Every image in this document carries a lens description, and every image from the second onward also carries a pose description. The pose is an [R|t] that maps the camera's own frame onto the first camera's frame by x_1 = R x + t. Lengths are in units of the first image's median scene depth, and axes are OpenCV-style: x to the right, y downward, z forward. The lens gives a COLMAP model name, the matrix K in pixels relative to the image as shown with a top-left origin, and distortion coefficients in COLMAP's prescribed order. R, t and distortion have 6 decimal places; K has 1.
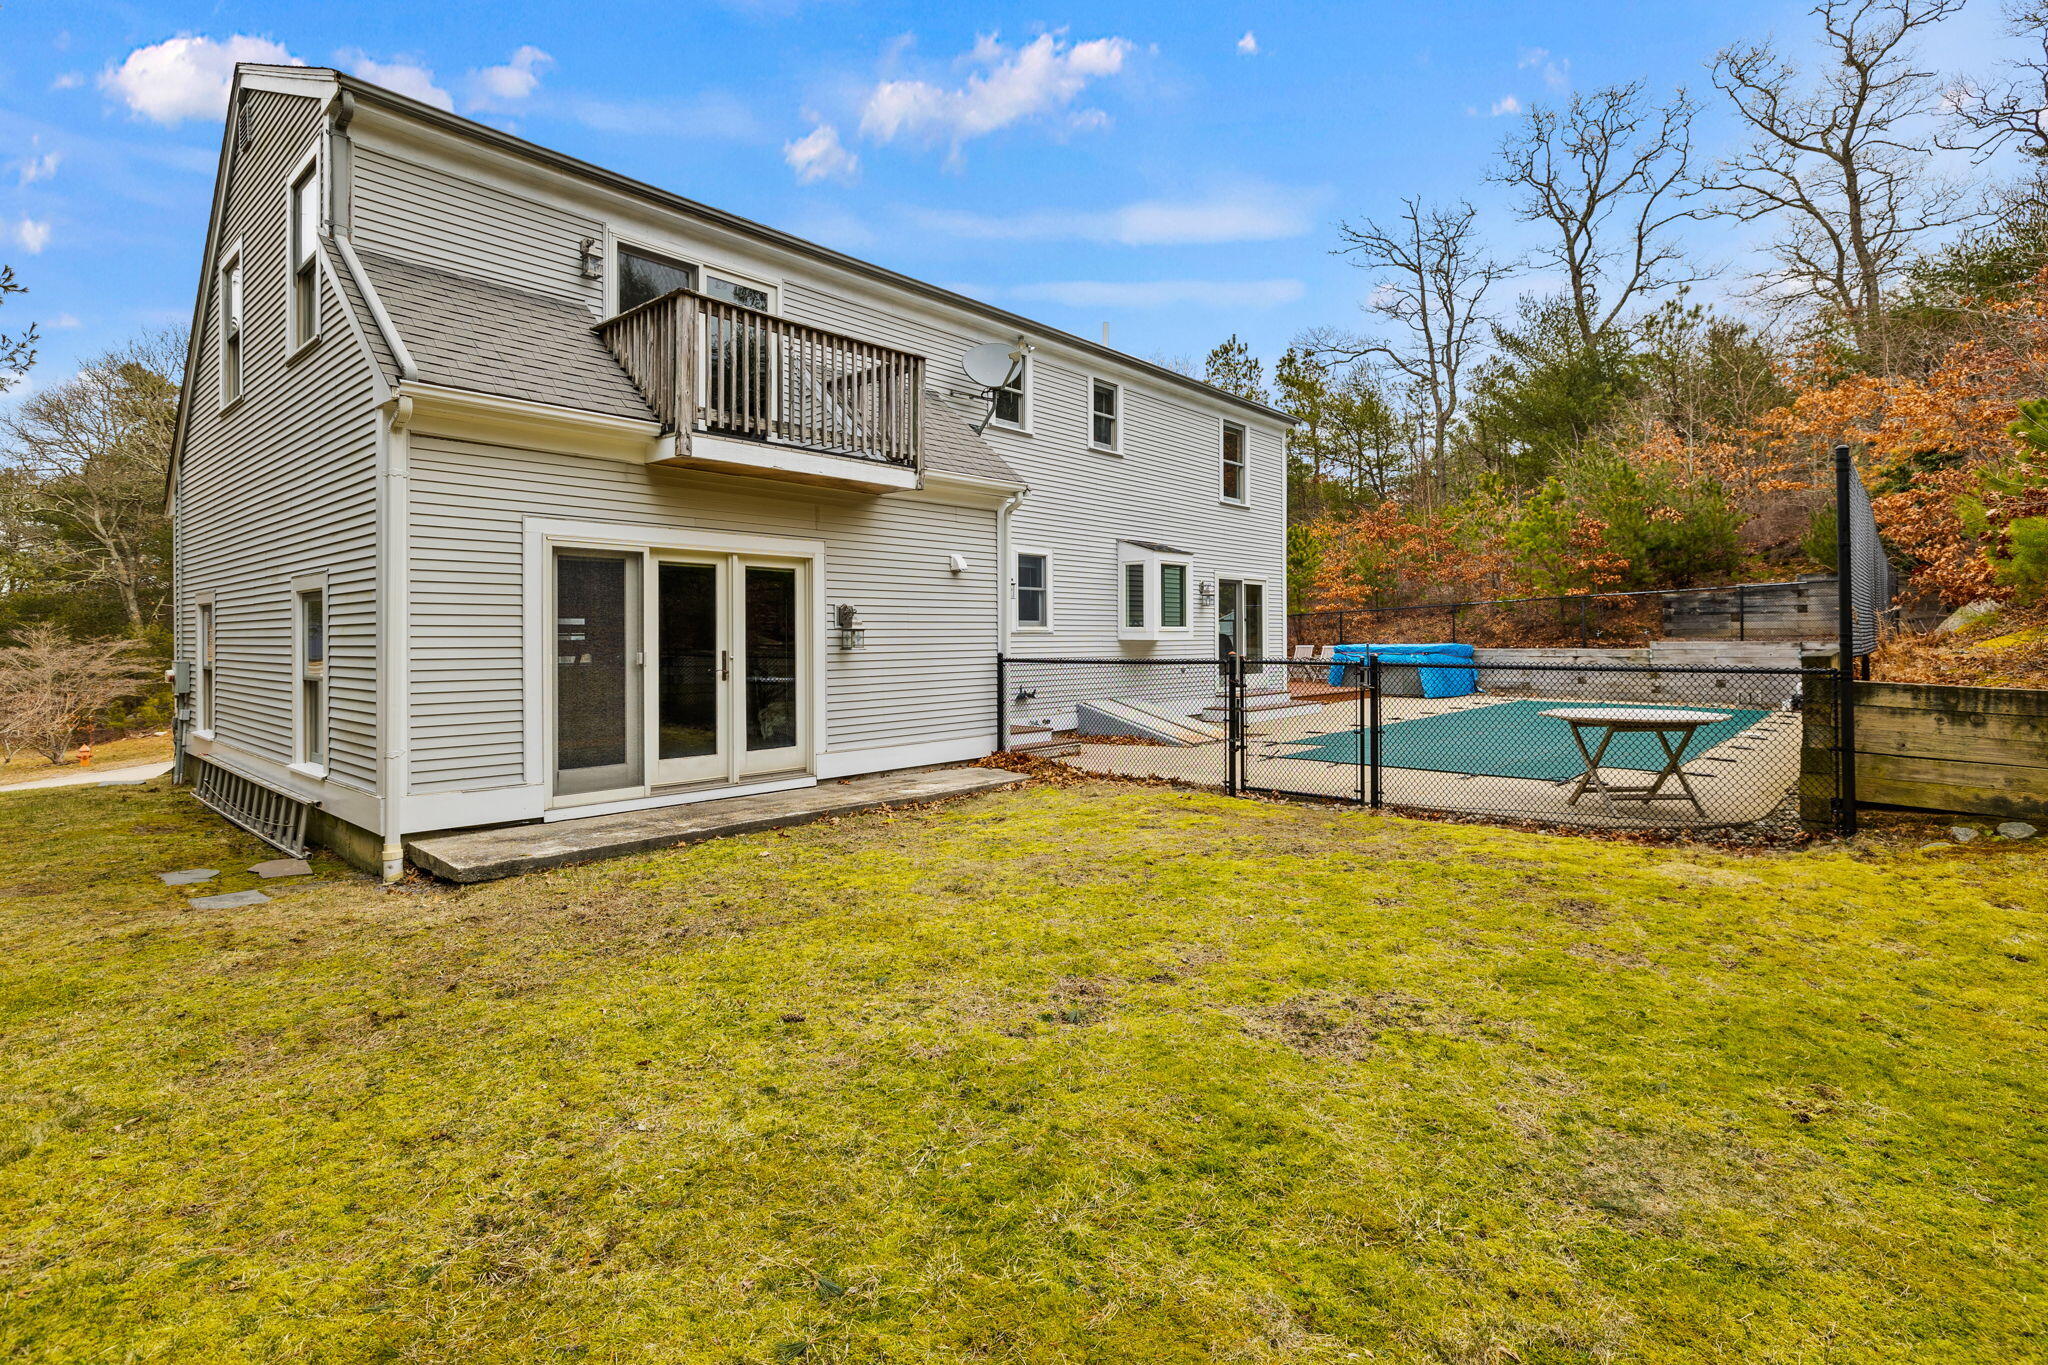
lens RADIAL K [[969.8, 0, 1018.1], [0, 969.8, 644.4], [0, 0, 1]] dist [-0.005741, -0.000004]
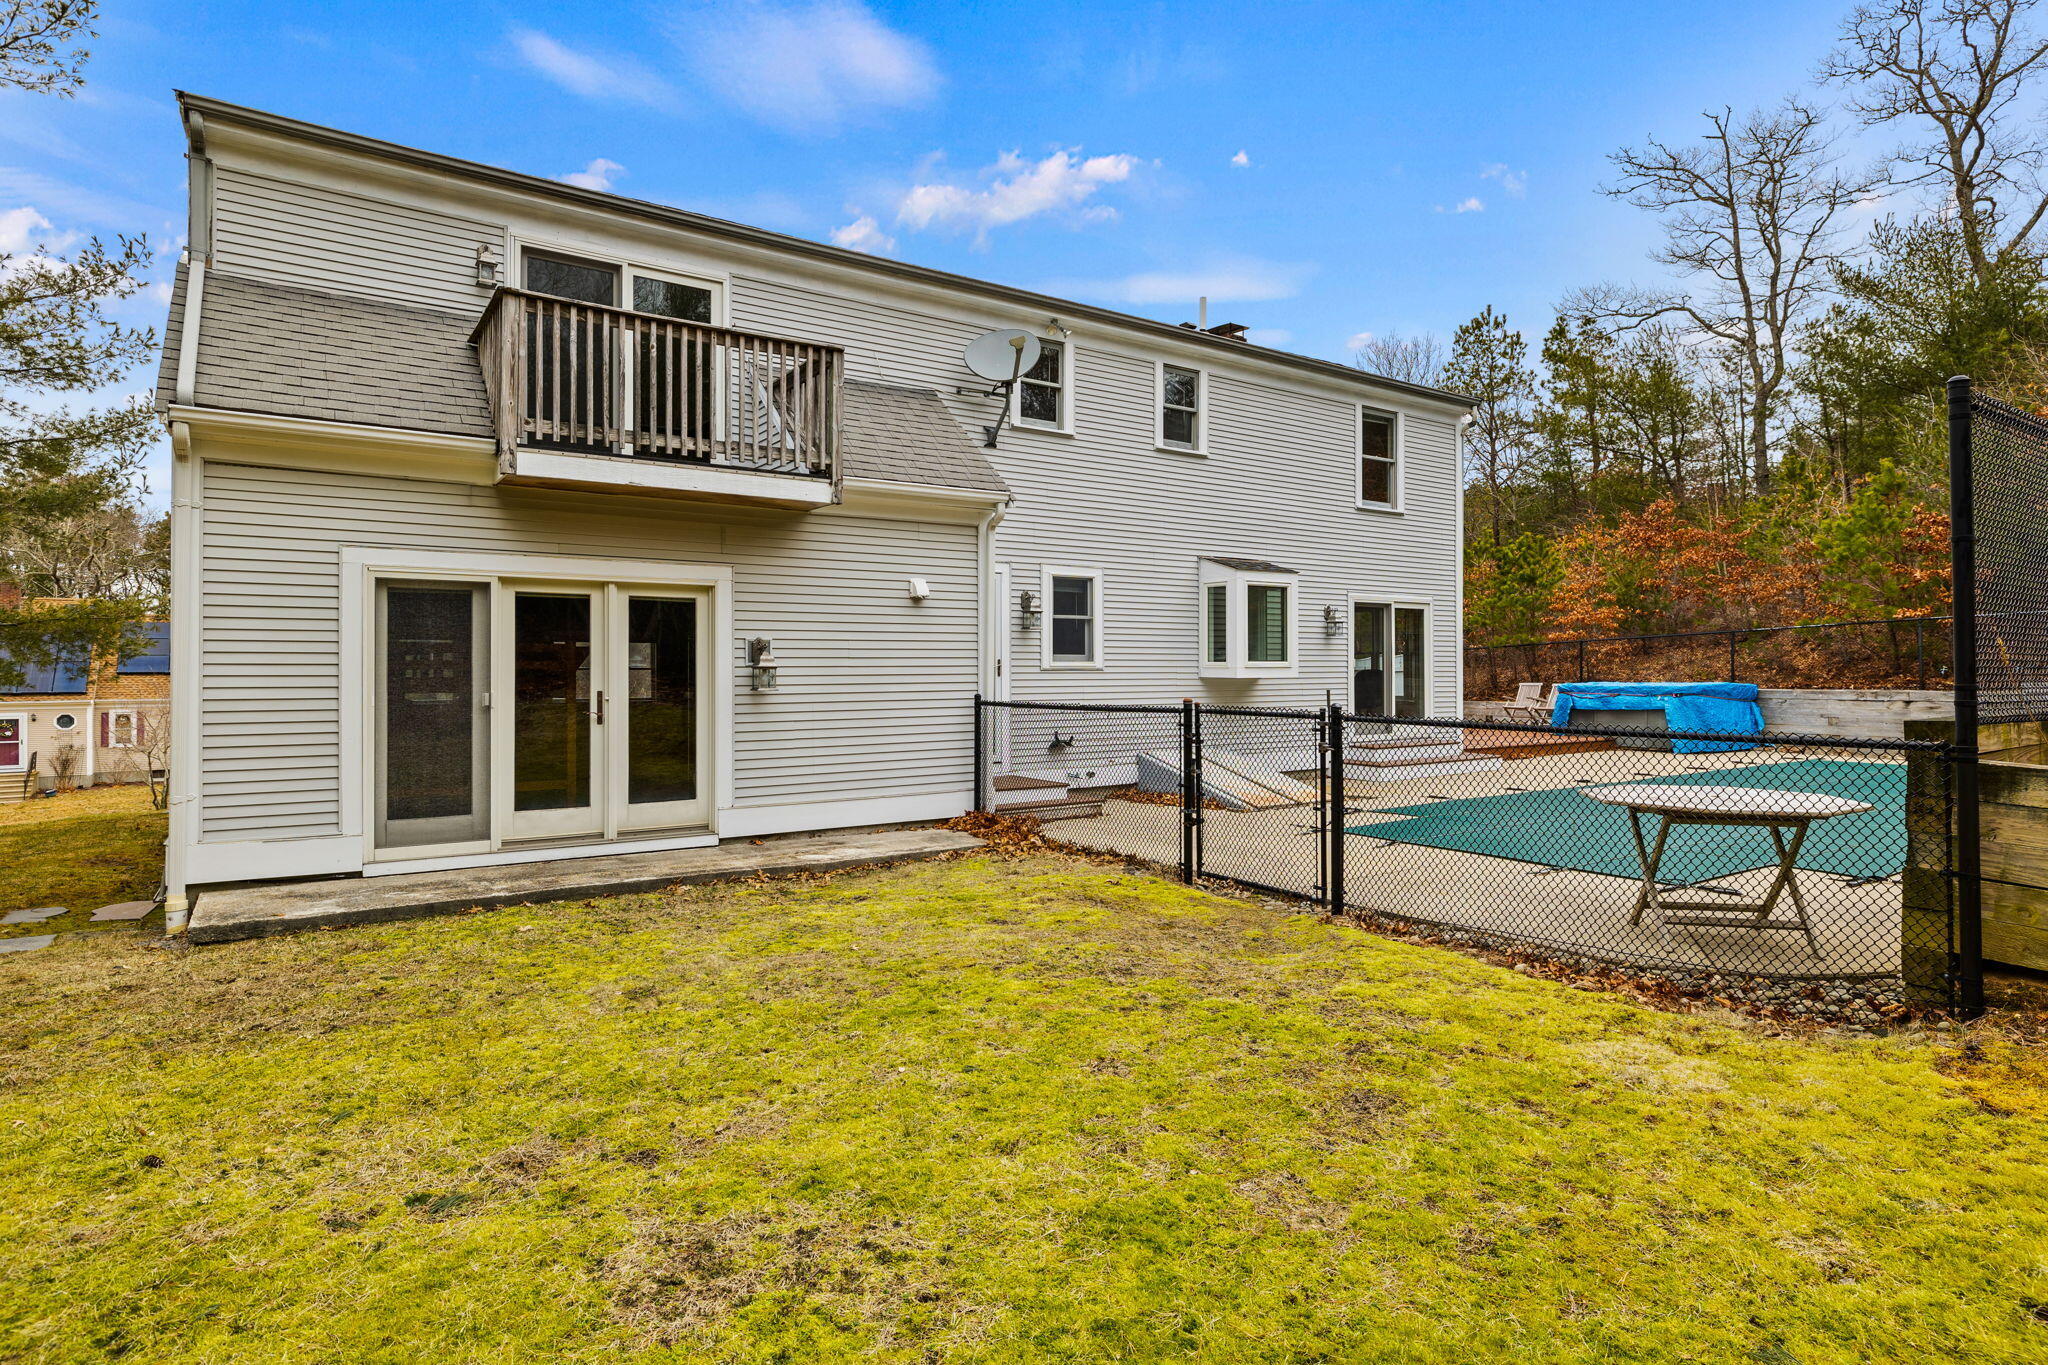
lens RADIAL K [[1055.6, 0, 1030.7], [0, 1055.6, 675.7], [0, 0, 1]] dist [-0.000826, -0.000166]
pose [[0.969817, 0.004906, -0.243785, 0.261021], [-0.004944, 0.999988, 0.000457, -0.008251], [0.243784, 0.000762, 0.969829, 0.124660]]
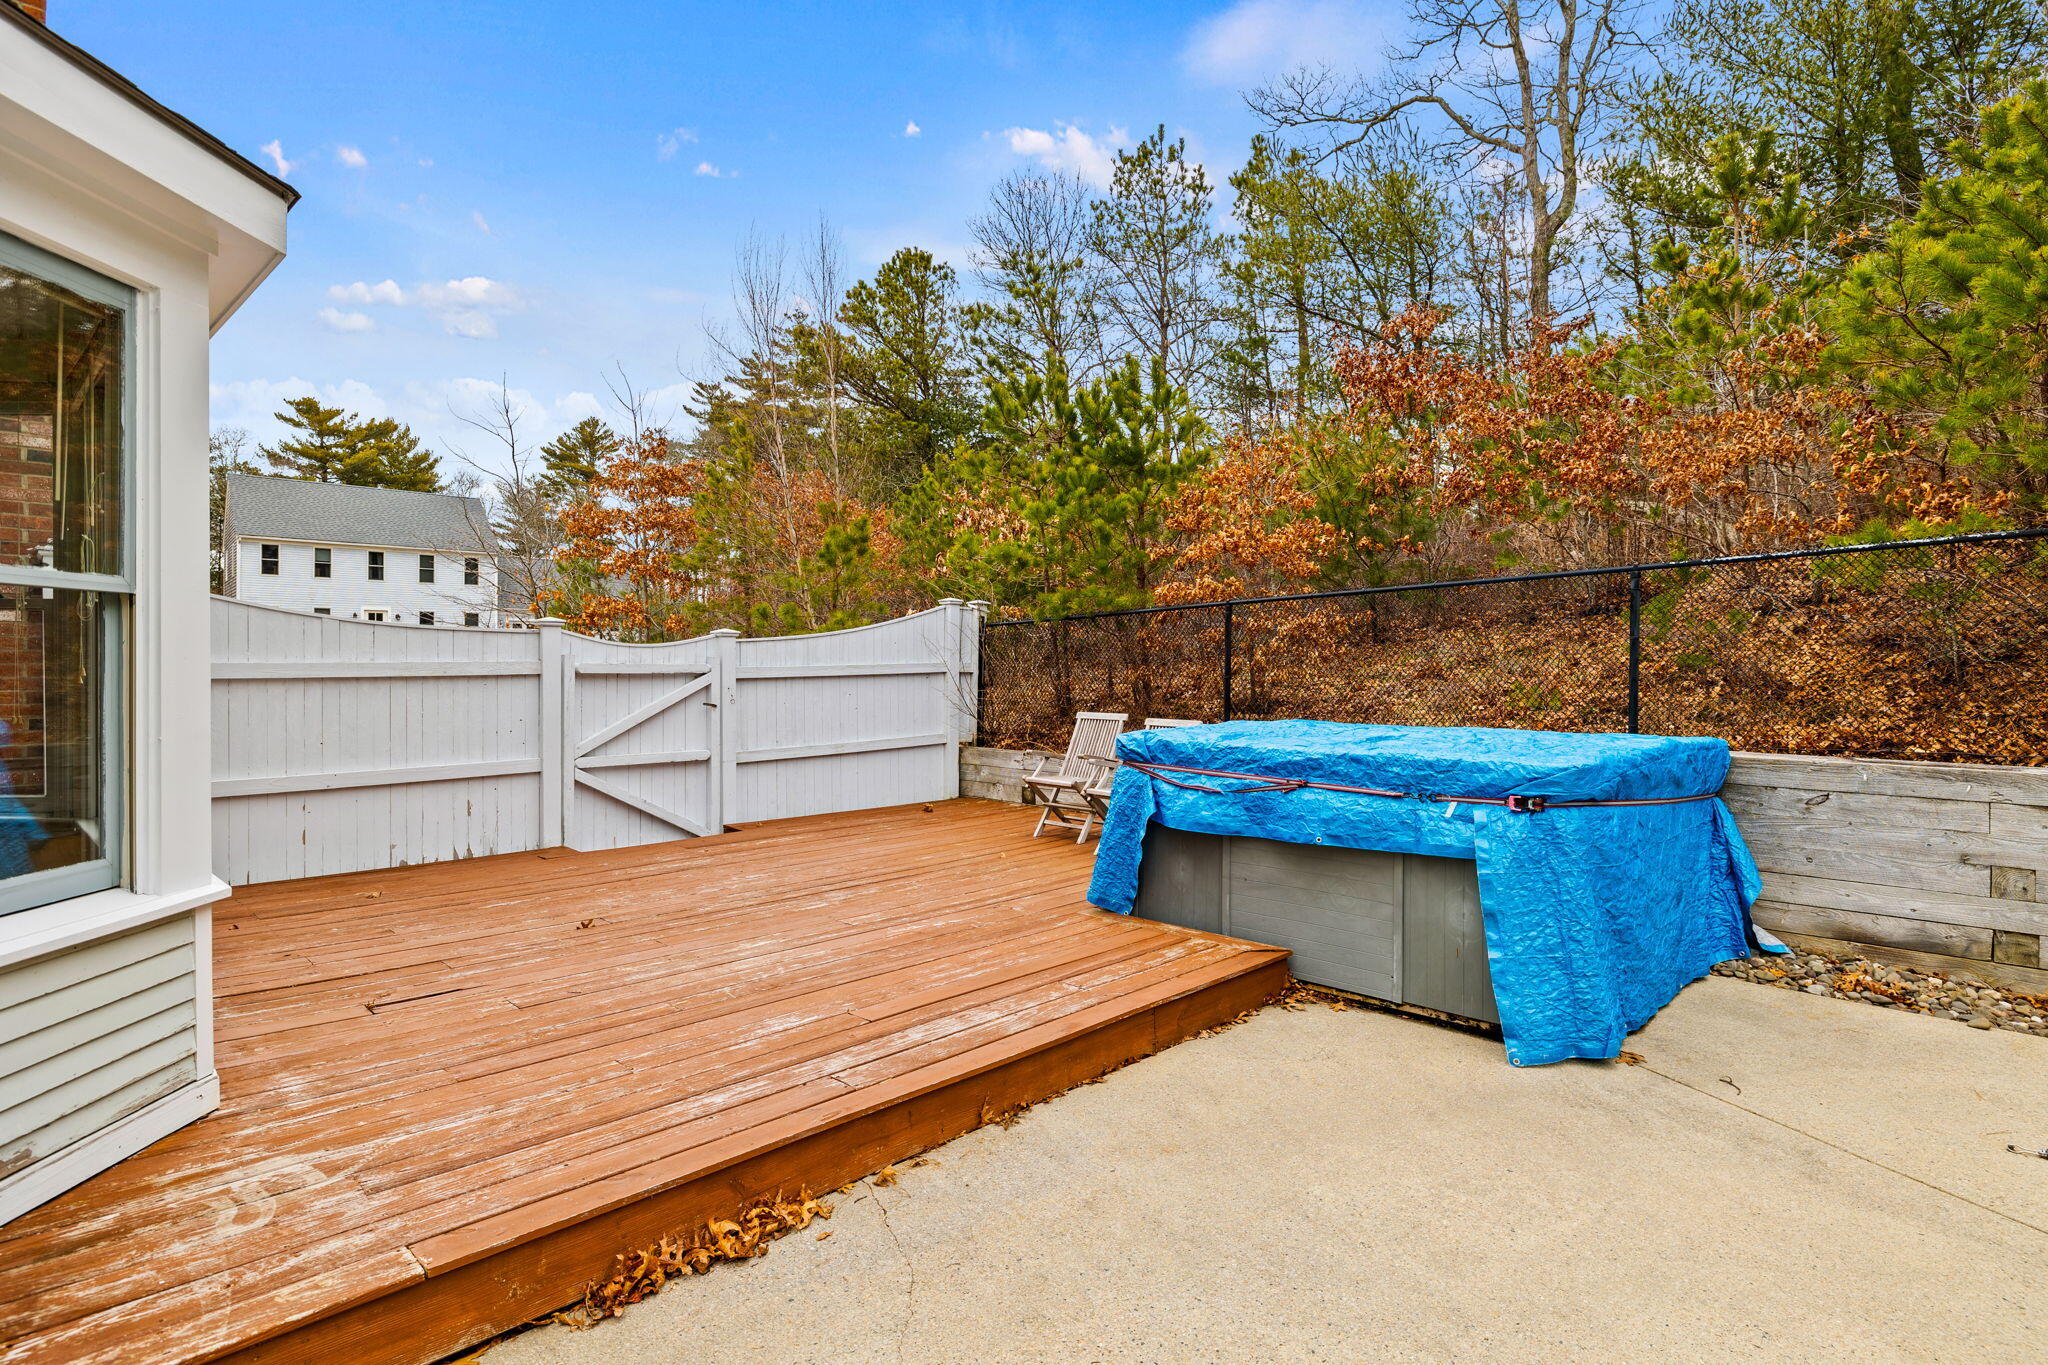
lens RADIAL K [[1016.4, 0, 1030.1], [0, 1016.4, 677.1], [0, 0, 1]] dist [0.000020, 0.000022]
pose [[0.999391, 0.016283, -0.030871, 0.690872], [-0.016049, 0.999841, 0.007819, -0.029171], [0.030993, -0.007319, 0.999493, 1.672806]]
